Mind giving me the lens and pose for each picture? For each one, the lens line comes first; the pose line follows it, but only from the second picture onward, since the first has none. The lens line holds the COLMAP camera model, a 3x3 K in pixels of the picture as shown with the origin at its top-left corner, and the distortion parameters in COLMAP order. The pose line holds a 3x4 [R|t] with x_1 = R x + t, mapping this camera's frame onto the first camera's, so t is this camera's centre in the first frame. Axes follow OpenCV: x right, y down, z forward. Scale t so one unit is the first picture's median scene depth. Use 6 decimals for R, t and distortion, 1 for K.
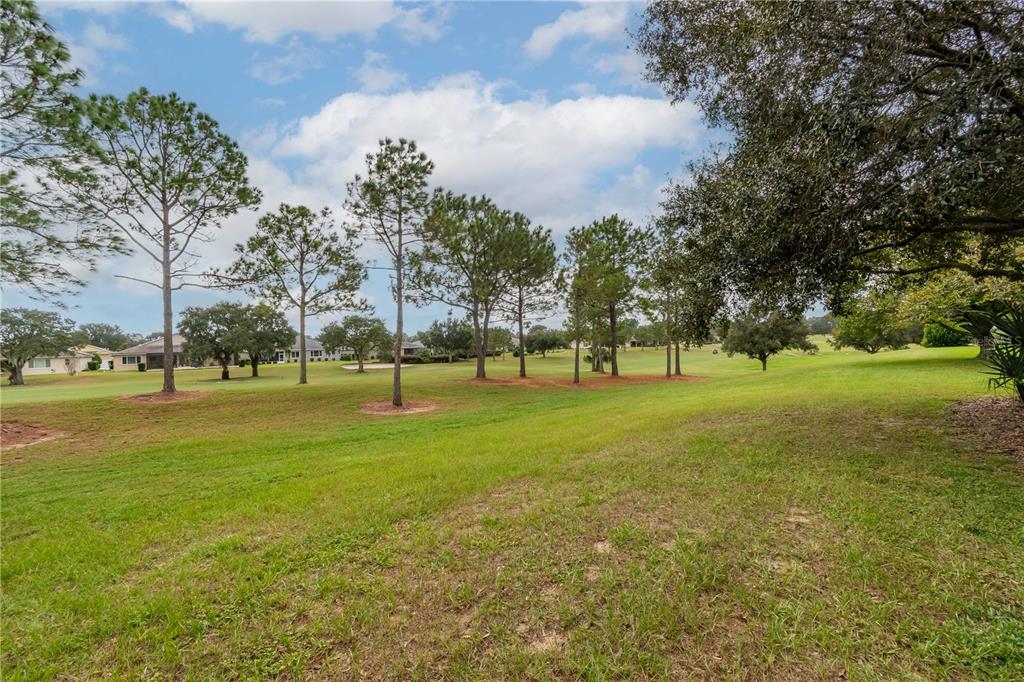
lens RADIAL K [[445.3, 0, 512.0], [0, 445.3, 341.0], [0, 0, 1]] dist [0.000058, 0.000015]
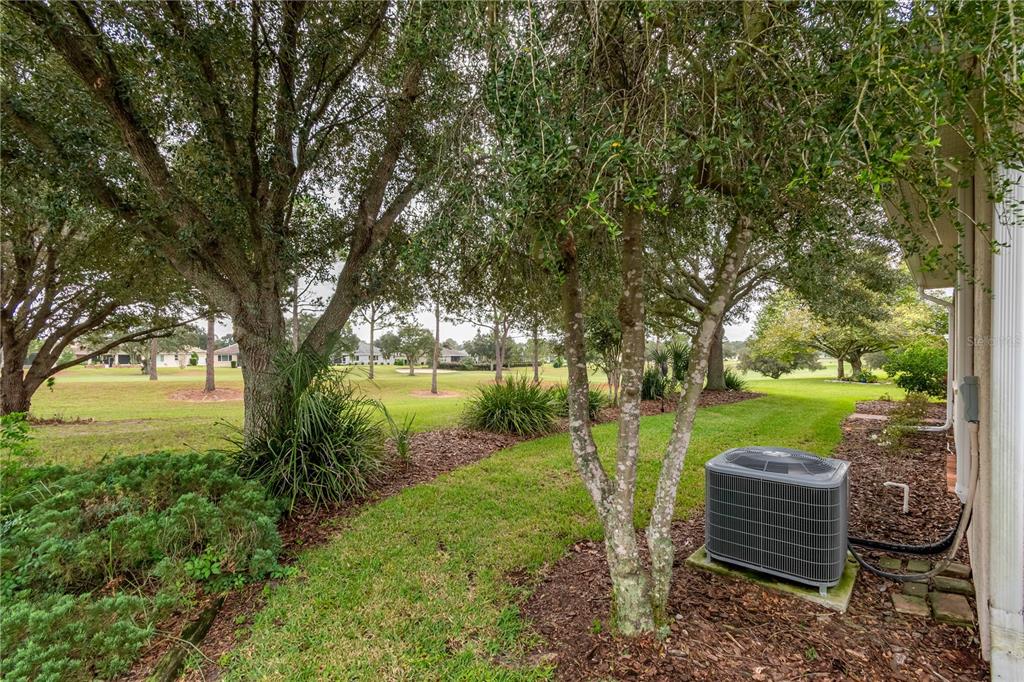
lens RADIAL K [[445.3, 0, 512.0], [0, 445.3, 341.0], [0, 0, 1]] dist [0.000058, 0.000015]
pose [[0.993640, 0.030161, -0.108494, 0.037684], [-0.032725, 0.999224, -0.021930, -0.001867], [0.107748, 0.025341, 0.993855, -0.109400]]
